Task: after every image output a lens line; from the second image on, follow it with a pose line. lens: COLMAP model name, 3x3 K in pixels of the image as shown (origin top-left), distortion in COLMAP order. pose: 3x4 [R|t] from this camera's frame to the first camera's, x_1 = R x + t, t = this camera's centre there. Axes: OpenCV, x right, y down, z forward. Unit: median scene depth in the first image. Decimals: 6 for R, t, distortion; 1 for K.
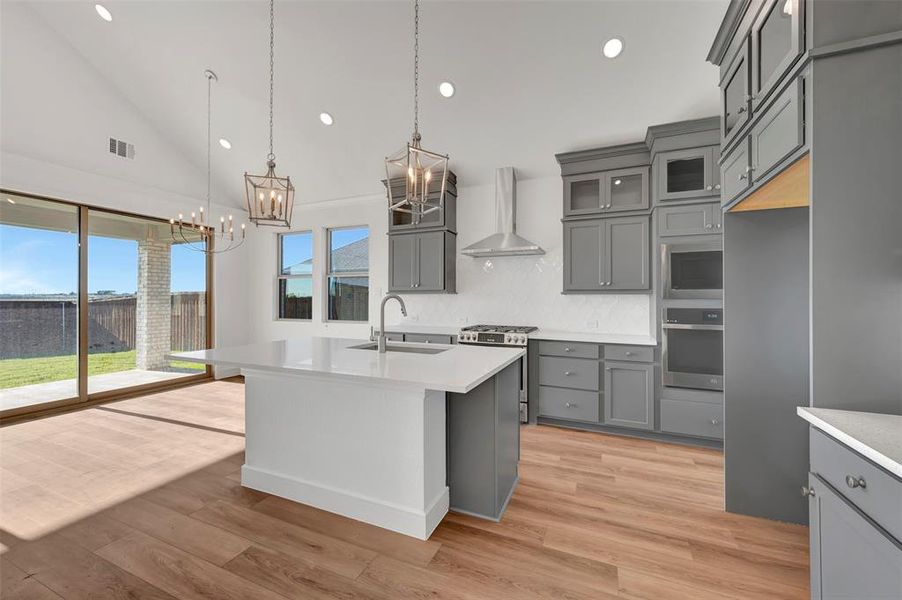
lens RADIAL K [[356.8, 0, 453.8], [0, 356.8, 296.7], [0, 0, 1]] dist [0.000499, -0.000607]
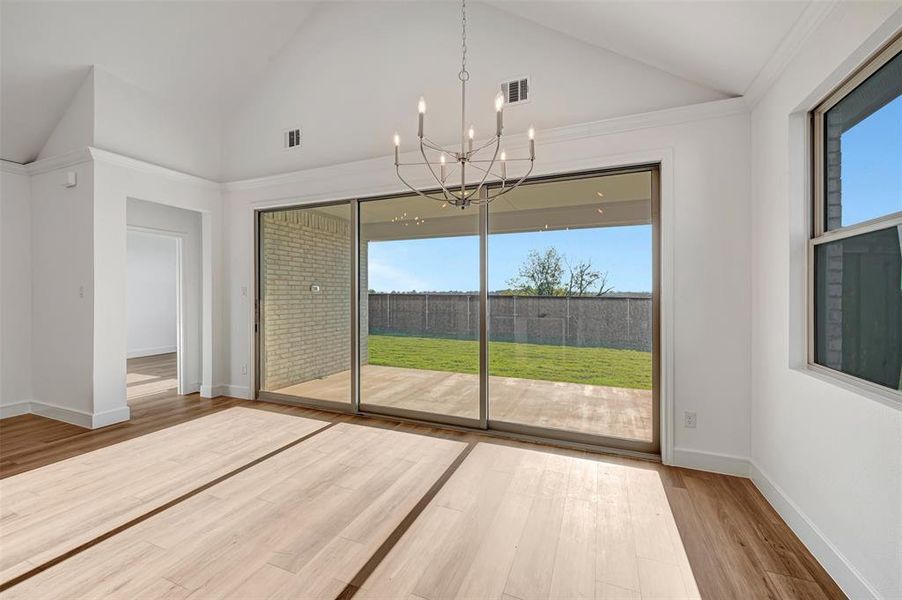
lens RADIAL K [[356.8, 0, 450.3], [0, 356.8, 300.4], [0, 0, 1]] dist [0.000499, -0.000607]
pose [[0.008325, 0.000296, -0.999965, -0.222884], [-0.008799, 0.999961, 0.000223, 0.006910], [0.999927, 0.008797, 0.008327, 0.866049]]
